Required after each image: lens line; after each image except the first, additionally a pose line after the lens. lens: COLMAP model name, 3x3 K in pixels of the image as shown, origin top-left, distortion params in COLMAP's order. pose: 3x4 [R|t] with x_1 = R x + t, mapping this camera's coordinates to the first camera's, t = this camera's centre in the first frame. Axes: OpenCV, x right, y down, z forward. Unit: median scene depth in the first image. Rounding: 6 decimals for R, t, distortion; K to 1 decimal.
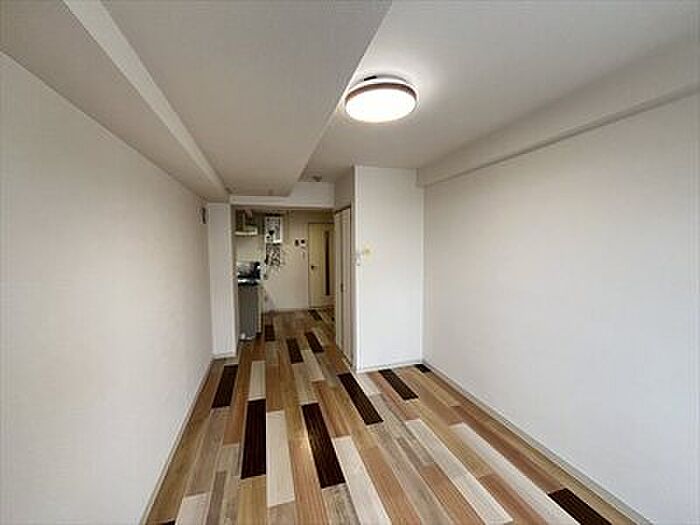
lens RADIAL K [[283.5, 0, 348.5], [0, 283.5, 263.5], [0, 0, 1]] dist [-0.000386, -0.000428]
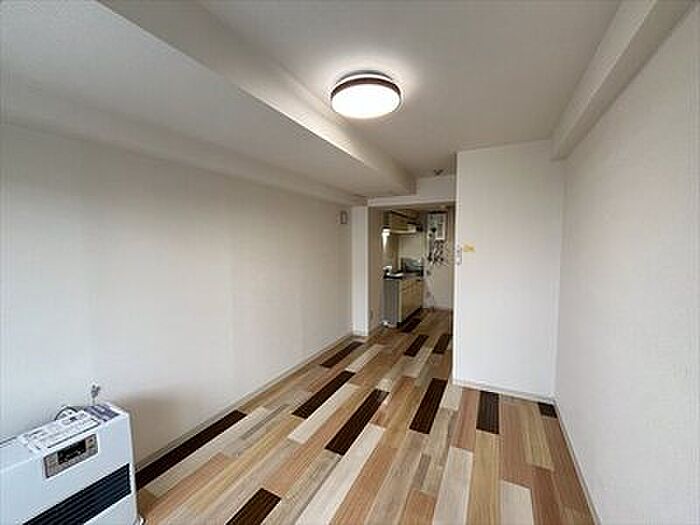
lens RADIAL K [[283.5, 0, 350.1], [0, 283.5, 262.7], [0, 0, 1]] dist [-0.000386, -0.000428]
pose [[0.715747, 0.052020, -0.696420, 0.386816], [-0.050750, 0.998460, 0.022423, 0.000479], [0.696513, 0.019295, 0.717284, 0.114886]]
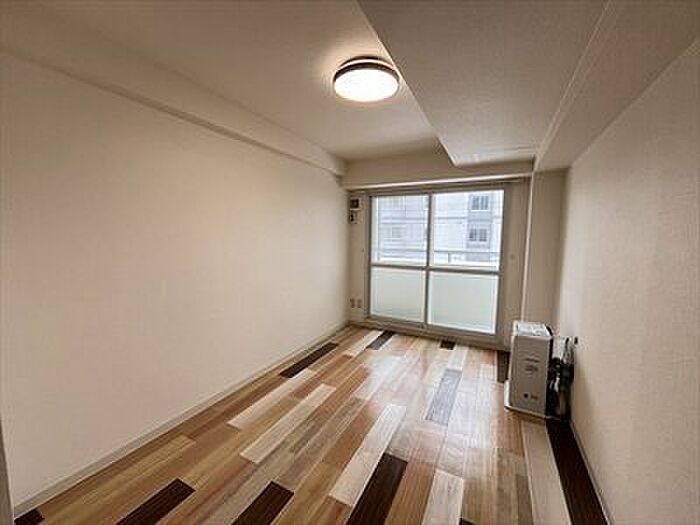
lens RADIAL K [[283.5, 0, 347.1], [0, 283.5, 263.8], [0, 0, 1]] dist [-0.000386, -0.000428]
pose [[-0.711044, -0.063041, 0.700316, -0.305300], [0.047727, 0.989349, 0.137518, -0.017862], [-0.701526, 0.131205, -0.700461, 0.902317]]
